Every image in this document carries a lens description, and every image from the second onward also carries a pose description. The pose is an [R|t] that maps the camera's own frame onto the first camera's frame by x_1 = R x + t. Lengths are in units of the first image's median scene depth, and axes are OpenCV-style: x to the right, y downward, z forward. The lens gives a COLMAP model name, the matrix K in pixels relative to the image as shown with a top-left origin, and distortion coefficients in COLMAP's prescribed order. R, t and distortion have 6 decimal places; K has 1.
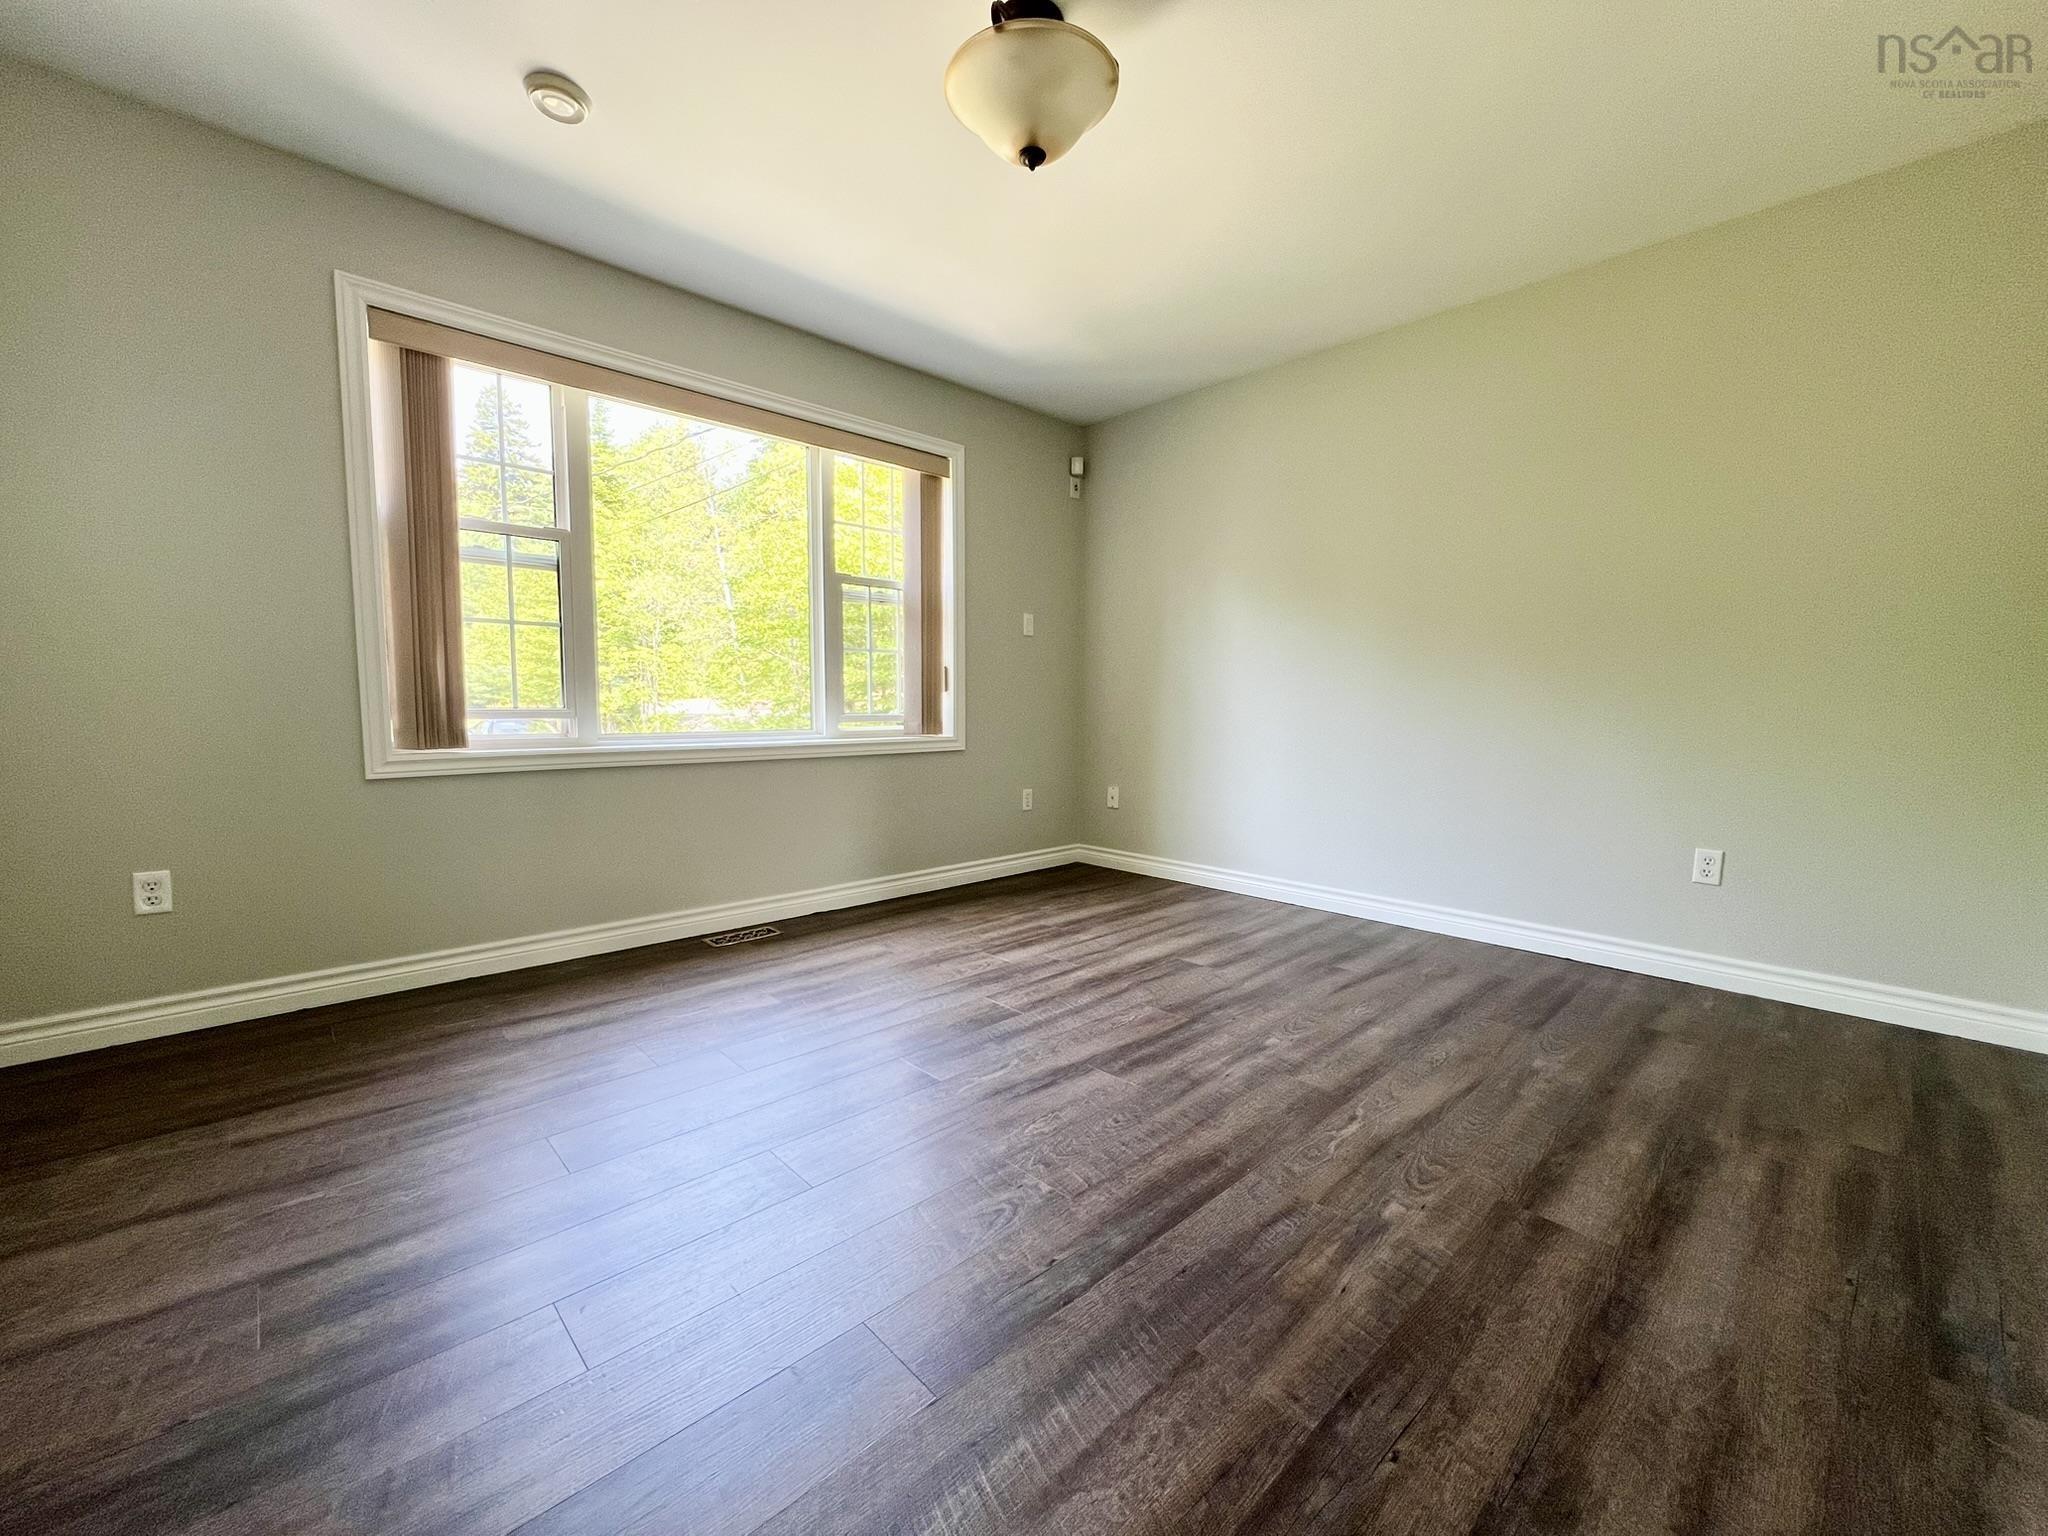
lens RADIAL K [[822.3, 0, 1021.9], [0, 822.3, 764.2], [0, 0, 1]] dist [0.000480, -0.000205]
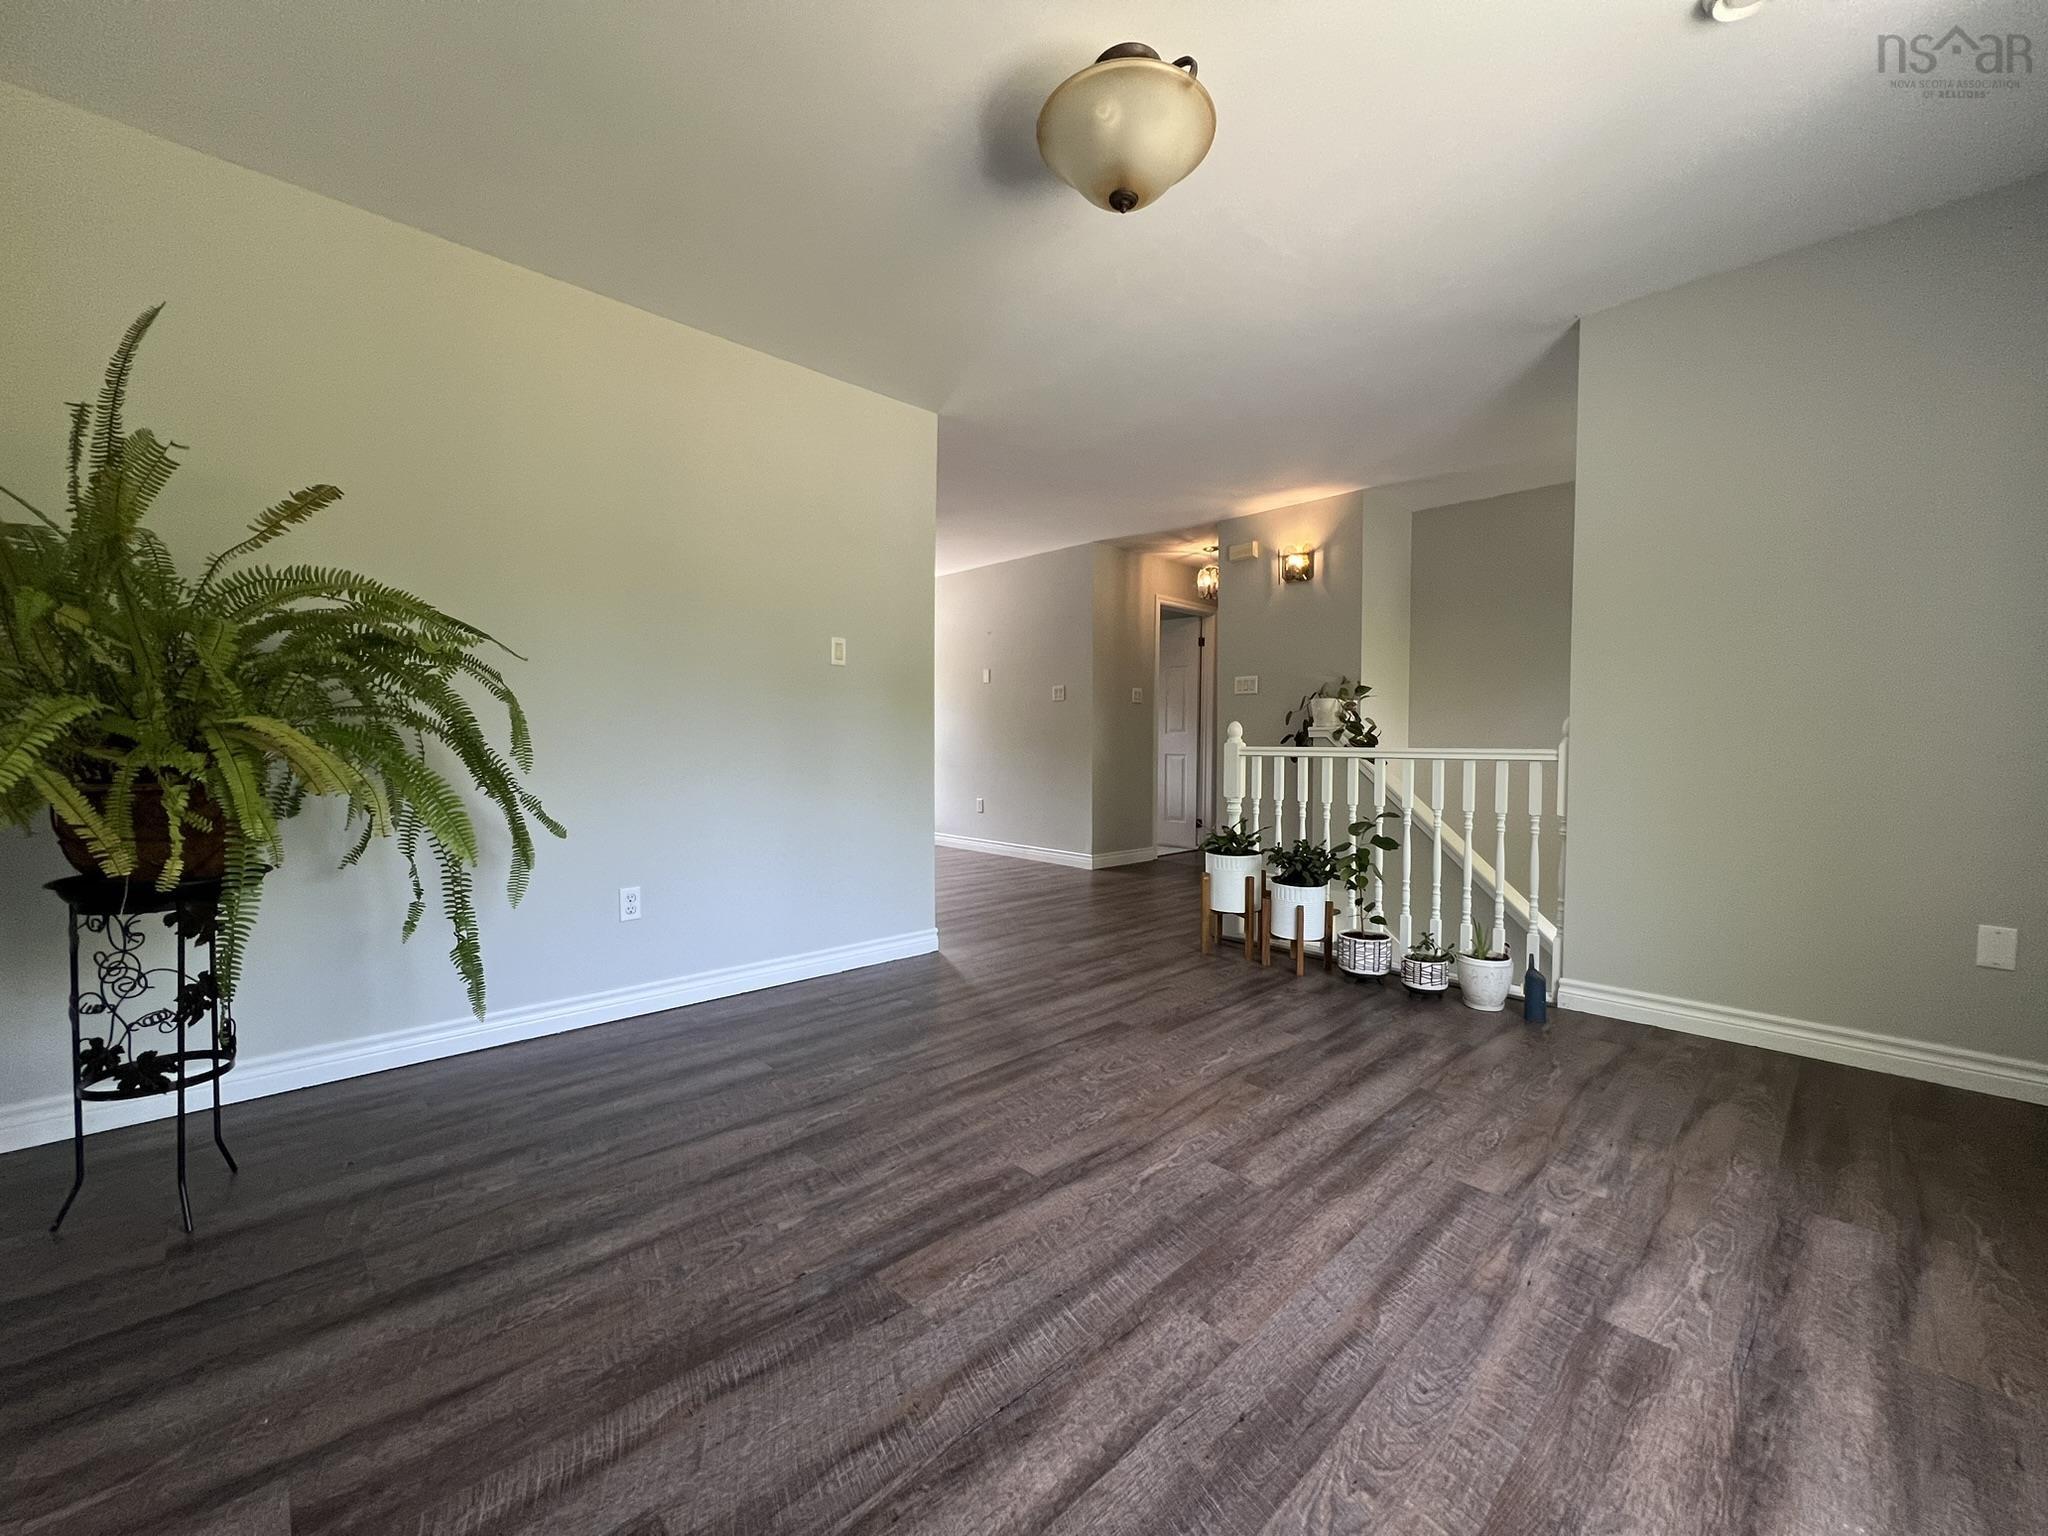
lens RADIAL K [[822.3, 0, 1021.9], [0, 822.3, 764.2], [0, 0, 1]] dist [0.000480, -0.000205]
pose [[-0.999918, -0.010576, -0.007238, 0.109335], [-0.011279, 0.994392, 0.105151, -0.140492], [0.006085, 0.105224, -0.994430, 1.670527]]
